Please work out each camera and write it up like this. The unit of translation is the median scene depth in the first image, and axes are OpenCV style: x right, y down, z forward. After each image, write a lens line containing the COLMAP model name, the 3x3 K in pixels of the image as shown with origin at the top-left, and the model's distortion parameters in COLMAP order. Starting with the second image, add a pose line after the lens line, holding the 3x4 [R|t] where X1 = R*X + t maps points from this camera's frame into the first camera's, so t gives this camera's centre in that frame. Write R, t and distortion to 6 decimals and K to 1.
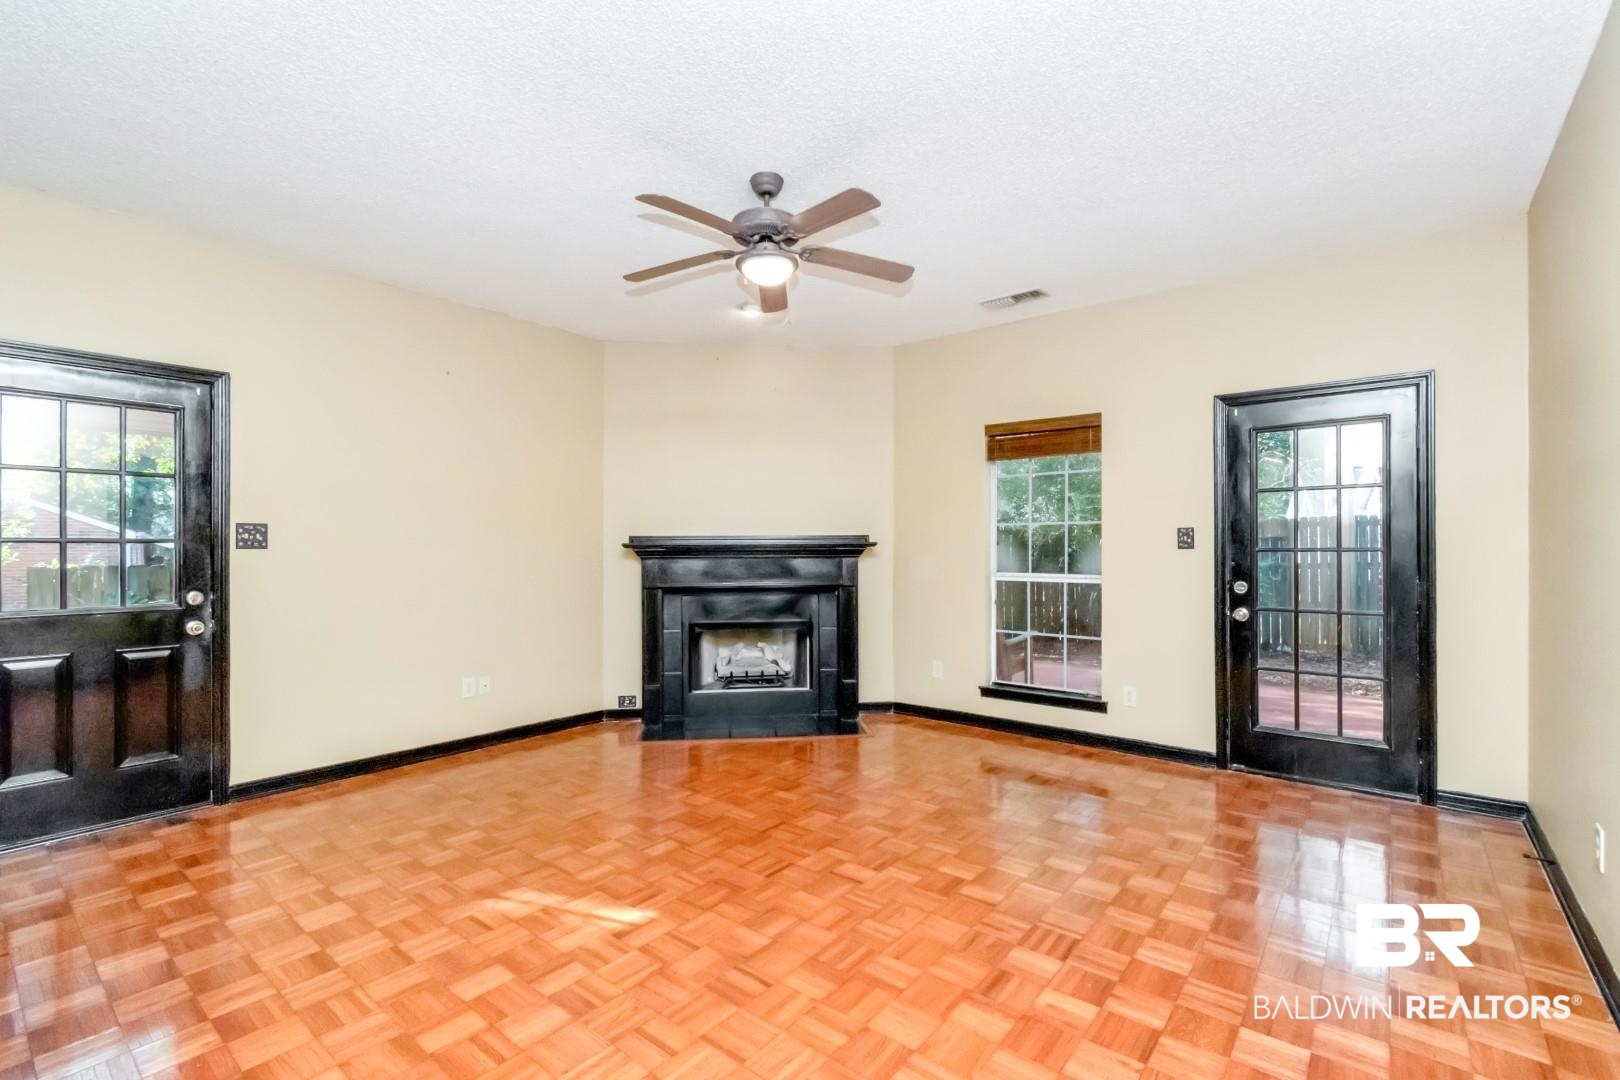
lens RADIAL K [[721.6, 0, 810.8], [0, 721.6, 549.2], [0, 0, 1]] dist [0.003393, -0.000027]
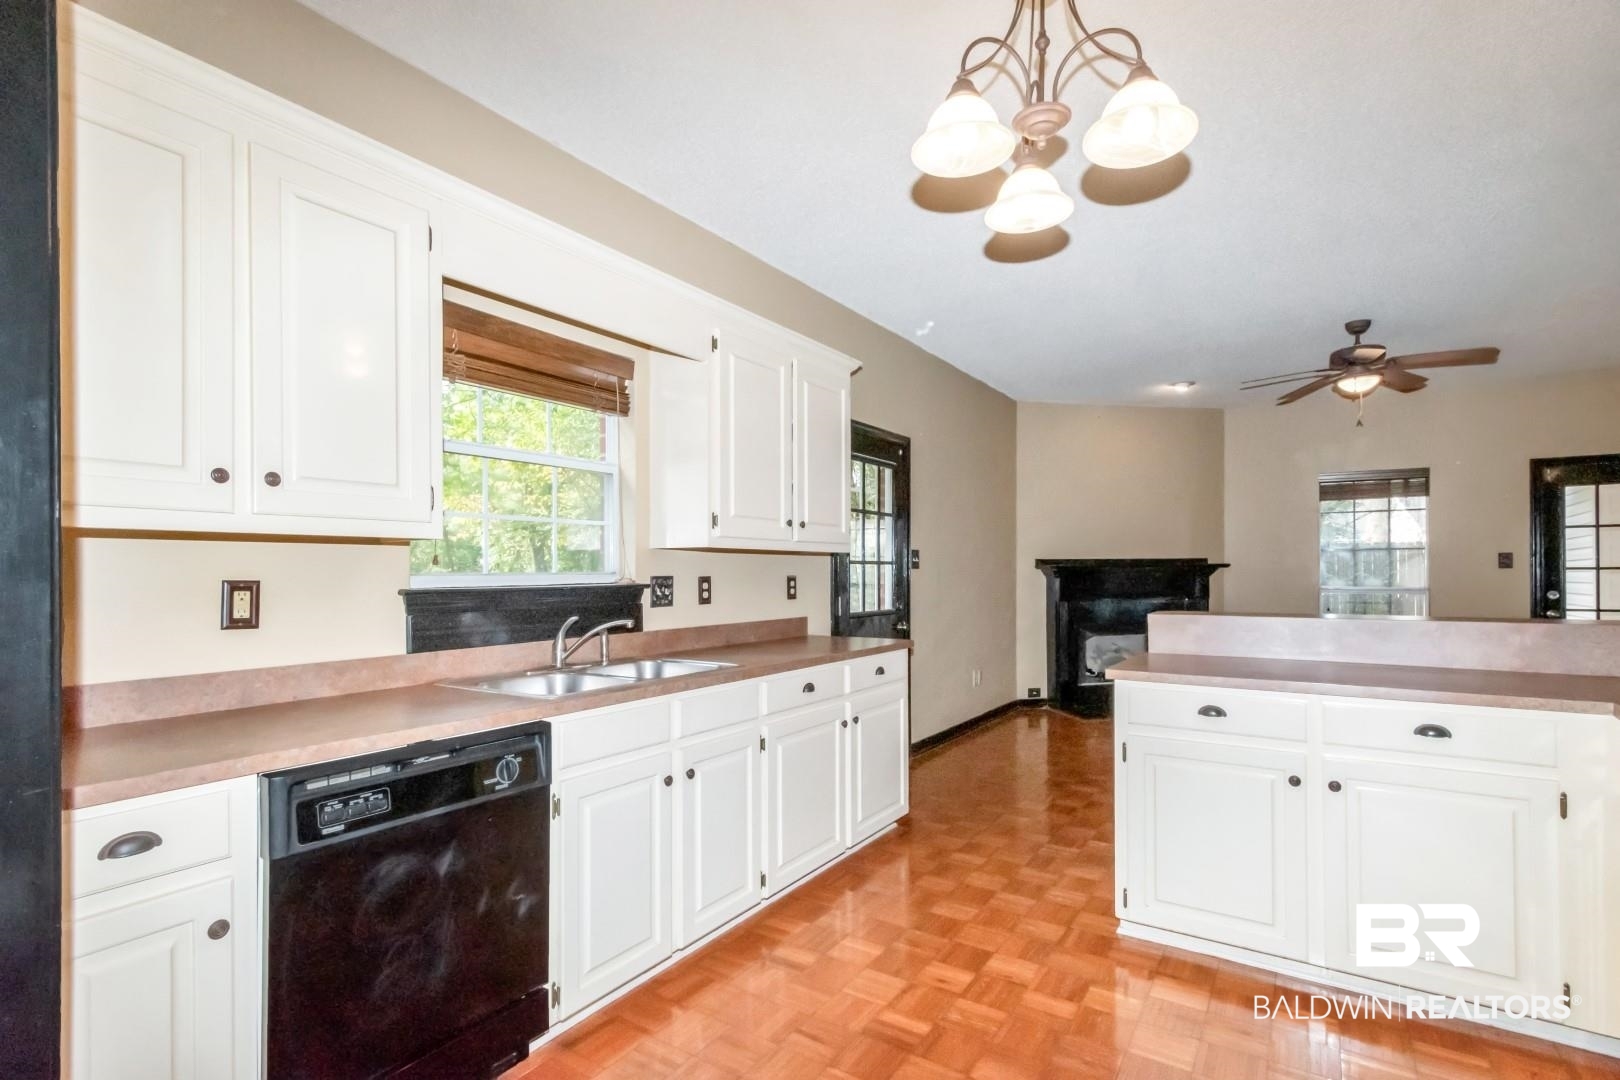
lens RADIAL K [[761.7, 0, 809.9], [0, 761.7, 572.2], [0, 0, 1]] dist [-0.002227, -0.000498]
pose [[0.996047, -0.002570, 0.088795, -0.939834], [0.002926, 0.999988, -0.003880, 0.009476], [-0.088784, 0.004124, 0.996042, -0.333809]]
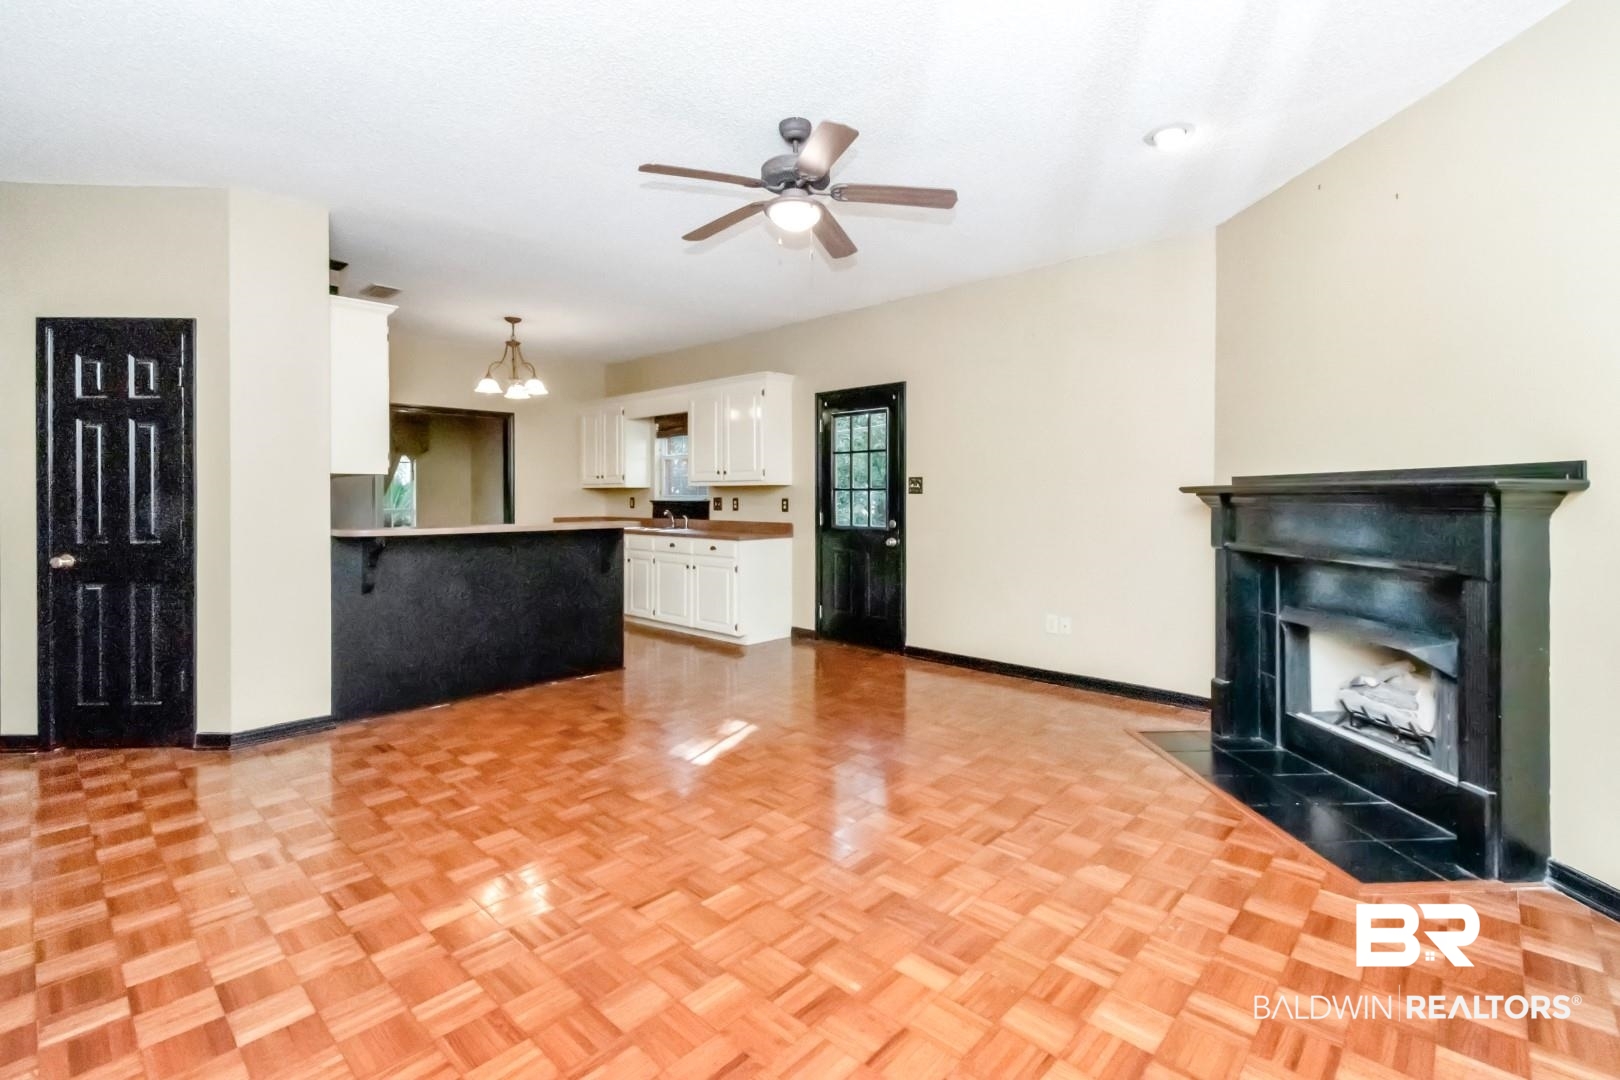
lens RADIAL K [[732.4, 0, 807.7], [0, 732.4, 497.8], [0, 0, 1]] dist [0.002065, 0.000222]
pose [[-0.072989, 0.006063, -0.997314, 0.665703], [-0.003886, 0.999972, 0.006364, -0.000760], [0.997325, 0.004340, -0.072964, 0.761958]]
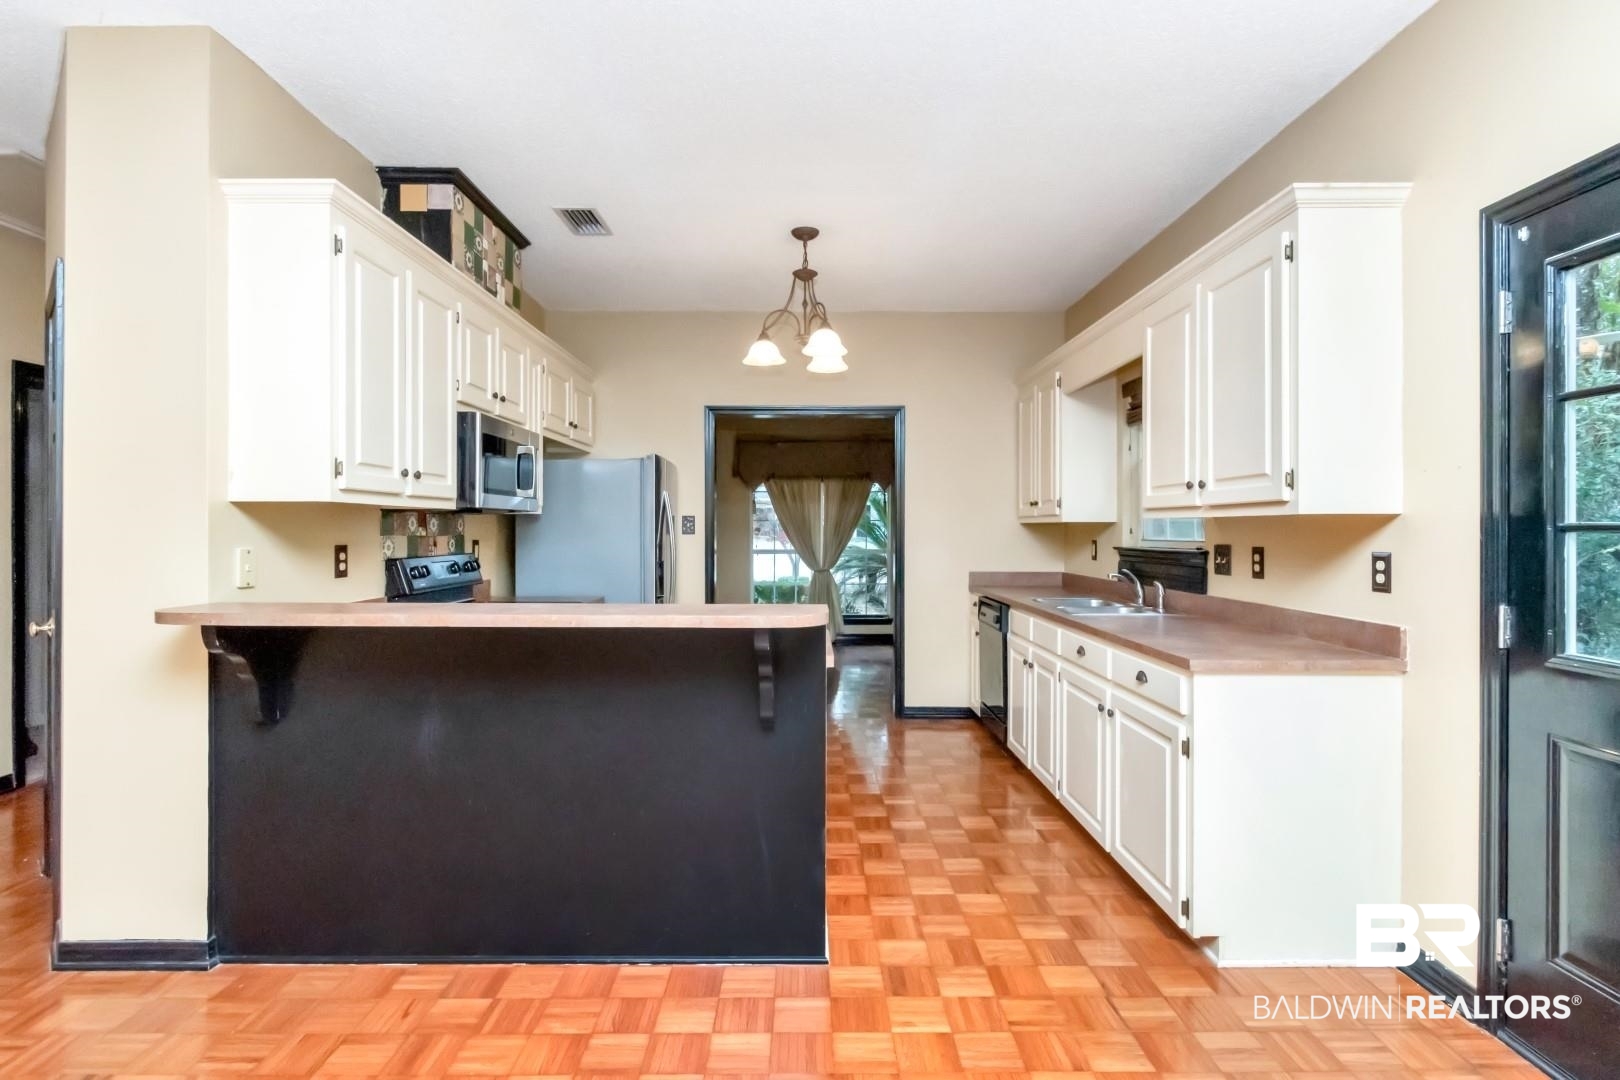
lens RADIAL K [[805.0, 0, 806.8], [0, 805.0, 529.0], [0, 0, 1]] dist [-0.004694, -0.001100]
pose [[-0.772842, 0.001059, -0.634598, -0.183787], [-0.003224, 0.999979, 0.005595, -0.009064], [0.634591, 0.006370, -0.772822, 0.787071]]
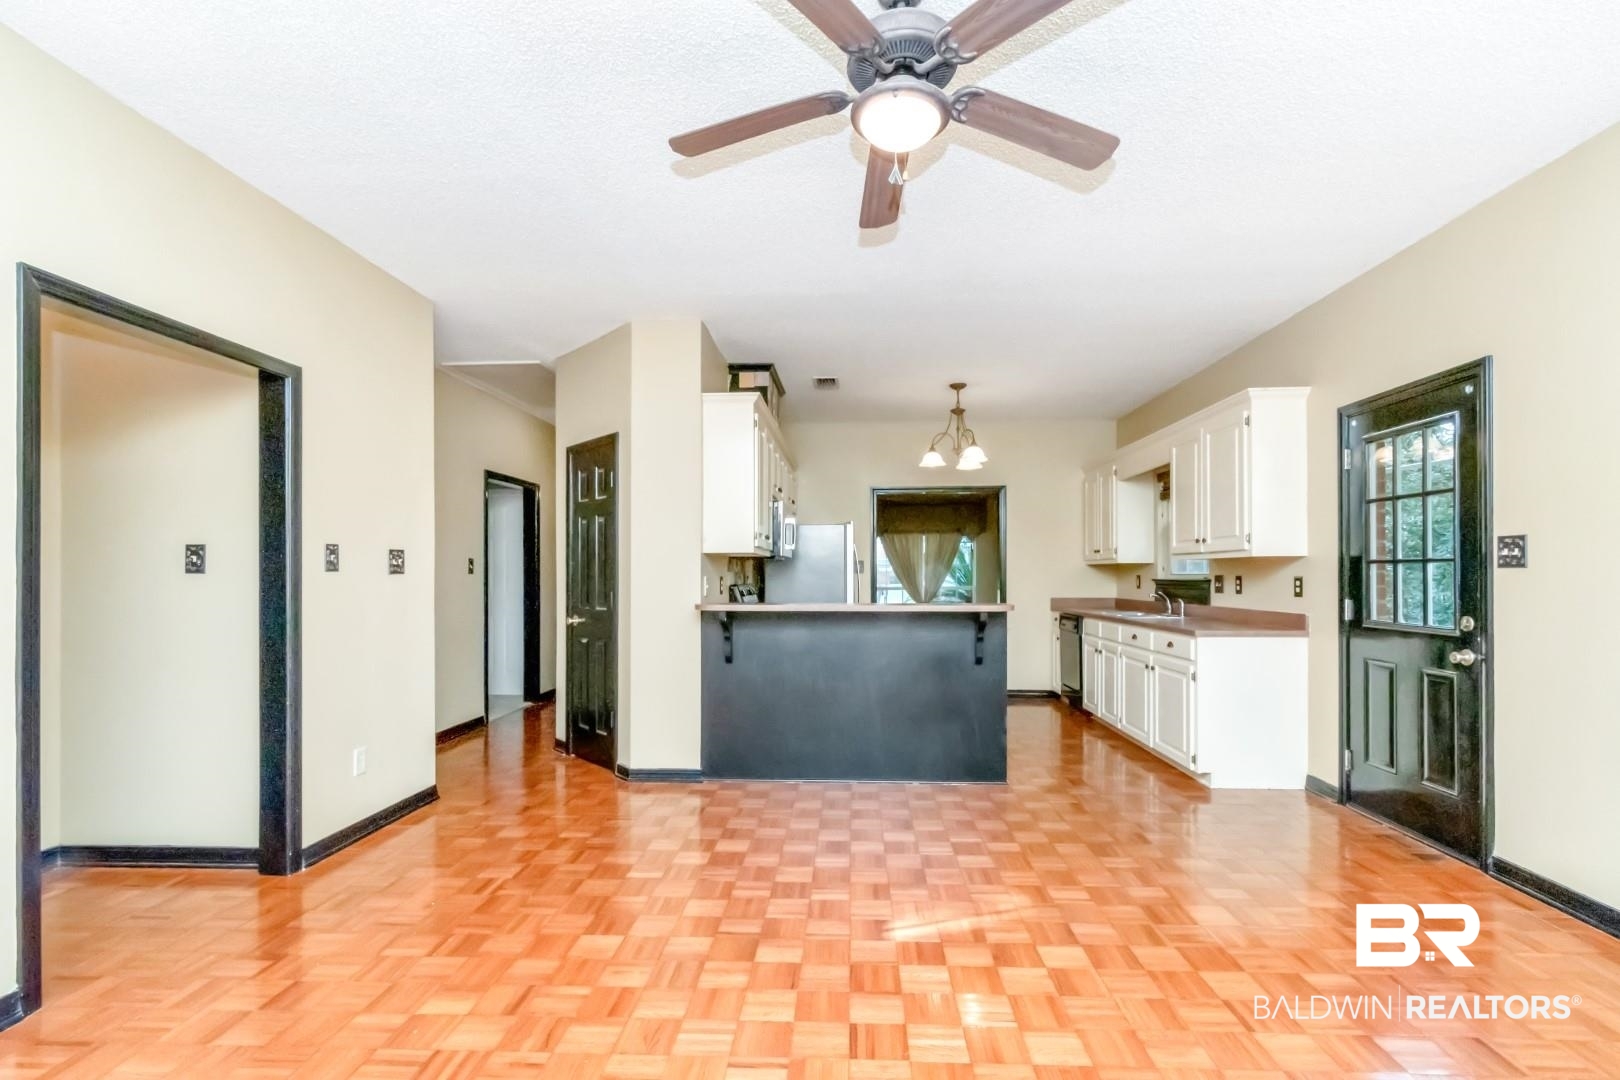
lens RADIAL K [[731.0, 0, 822.2], [0, 731.0, 573.8], [0, 0, 1]] dist [-0.000723, -0.000018]
pose [[-0.804857, 0.002869, -0.593461, 0.258697], [0.000472, 0.999991, 0.004194, 0.001921], [0.593468, 0.003095, -0.804852, 1.026300]]
